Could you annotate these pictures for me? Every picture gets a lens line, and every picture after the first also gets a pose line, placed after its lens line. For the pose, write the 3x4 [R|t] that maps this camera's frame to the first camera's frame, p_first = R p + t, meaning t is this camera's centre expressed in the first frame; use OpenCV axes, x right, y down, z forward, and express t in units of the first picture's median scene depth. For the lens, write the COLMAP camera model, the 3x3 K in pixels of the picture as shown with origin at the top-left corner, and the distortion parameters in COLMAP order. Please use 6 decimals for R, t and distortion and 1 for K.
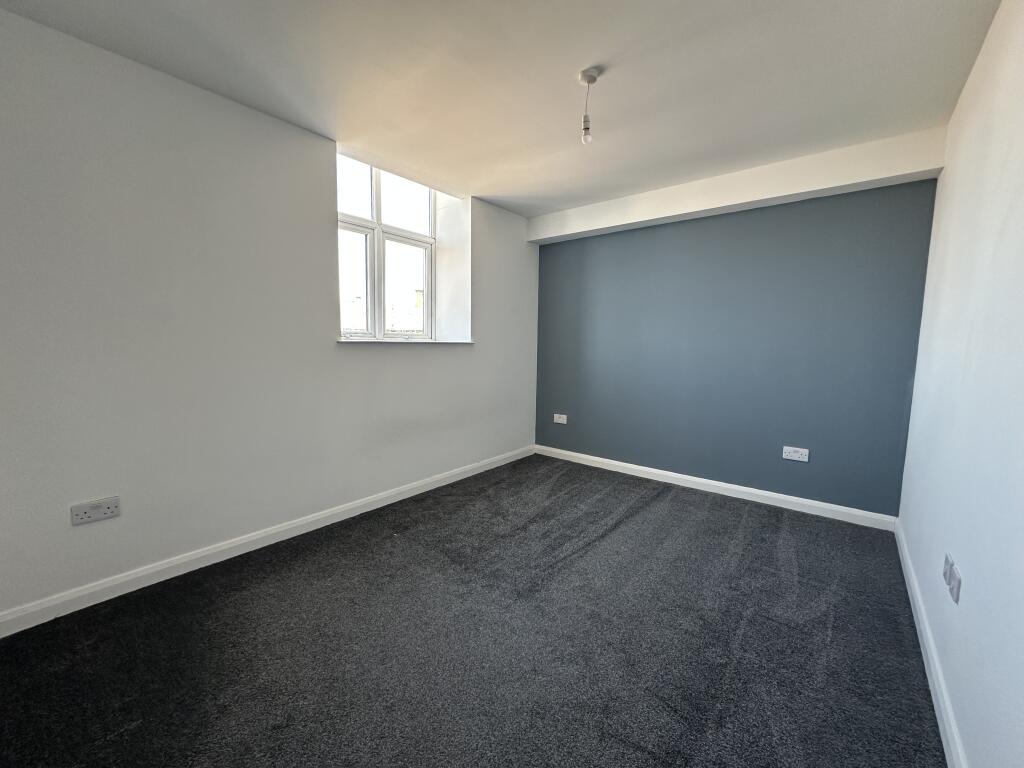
lens RADIAL K [[407.7, 0, 512.0], [0, 407.7, 384.0], [0, 0, 1]] dist [0.000028, -0.000027]
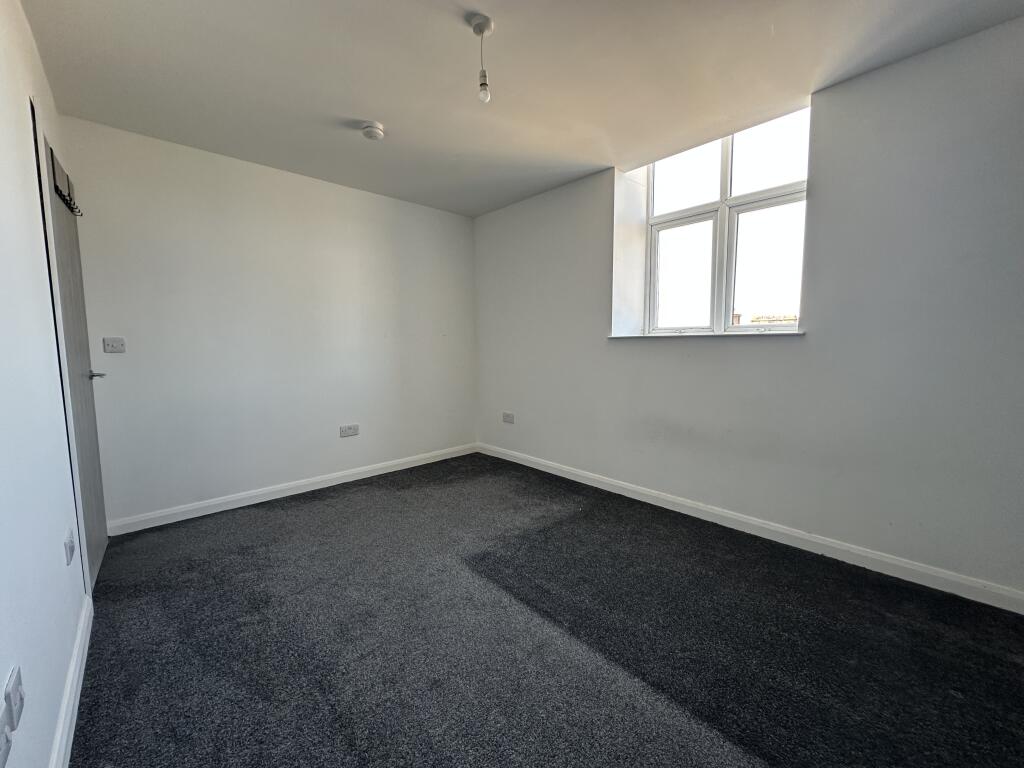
lens RADIAL K [[411.3, 0, 533.9], [0, 411.3, 380.0], [0, 0, 1]] dist [-0.000820, -0.000085]
pose [[-0.111103, 0.074506, -0.991012, 0.665887], [-0.095147, 0.991808, 0.085233, -0.053208], [0.989244, 0.103762, -0.103104, 0.784990]]
